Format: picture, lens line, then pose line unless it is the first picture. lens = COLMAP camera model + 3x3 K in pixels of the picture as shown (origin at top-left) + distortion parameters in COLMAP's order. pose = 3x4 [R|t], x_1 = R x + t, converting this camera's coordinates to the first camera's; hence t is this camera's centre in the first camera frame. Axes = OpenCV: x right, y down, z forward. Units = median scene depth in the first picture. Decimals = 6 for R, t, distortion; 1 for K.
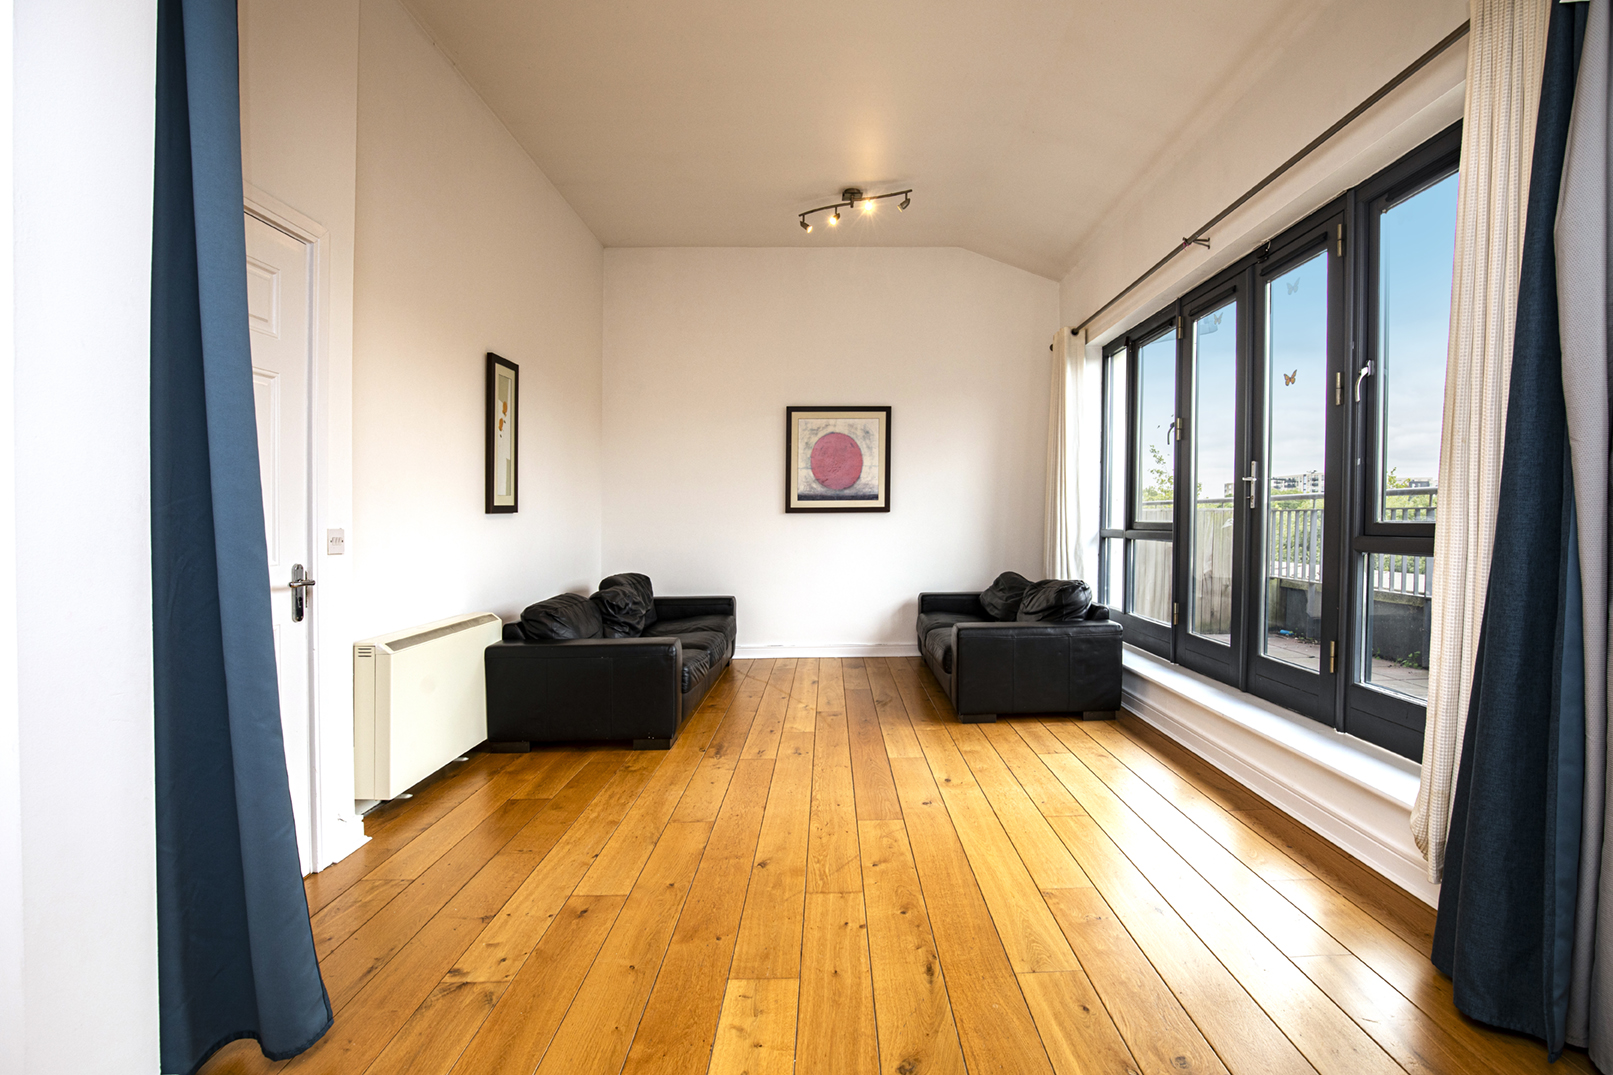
lens RADIAL K [[789.8, 0, 886.7], [0, 789.8, 535.4], [0, 0, 1]] dist [-0.018713, 0.001426]
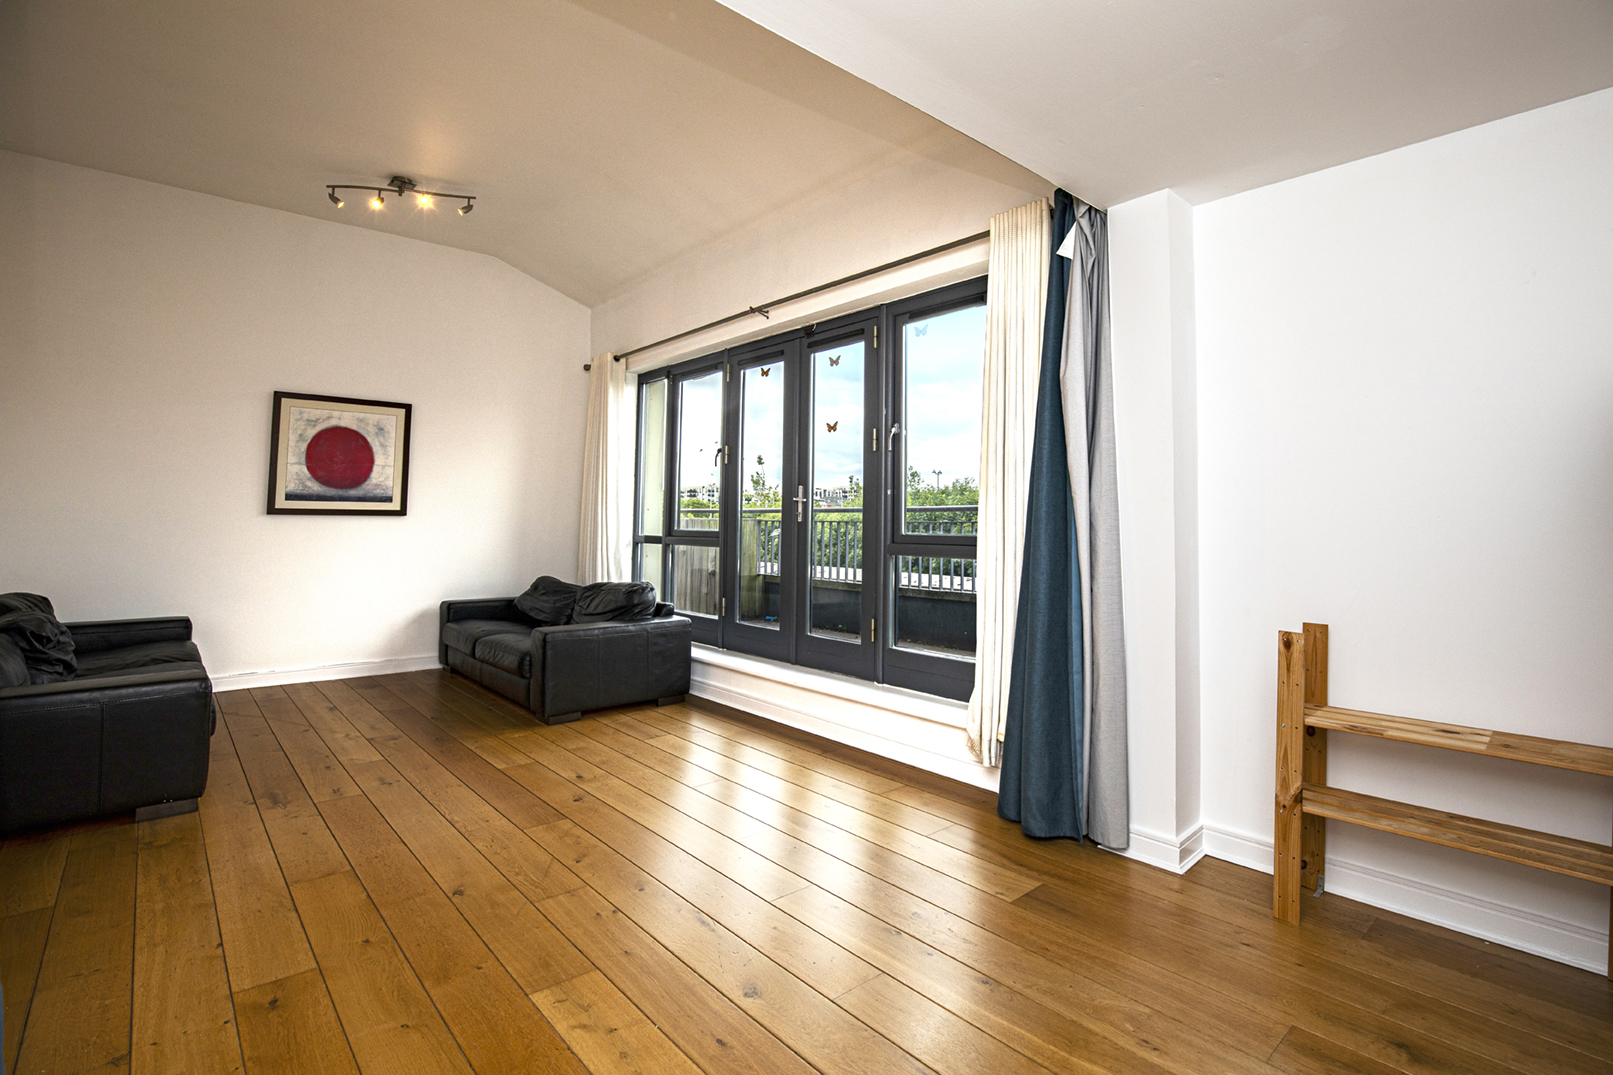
lens RADIAL K [[756.5, 0, 814.9], [0, 756.5, 483.9], [0, 0, 1]] dist [-0.014423, 0.001073]
pose [[0.785575, 0.043863, 0.617210, -0.237986], [-0.000790, 0.997555, -0.069888, -0.007289], [-0.618766, 0.054415, 0.783689, -0.003843]]
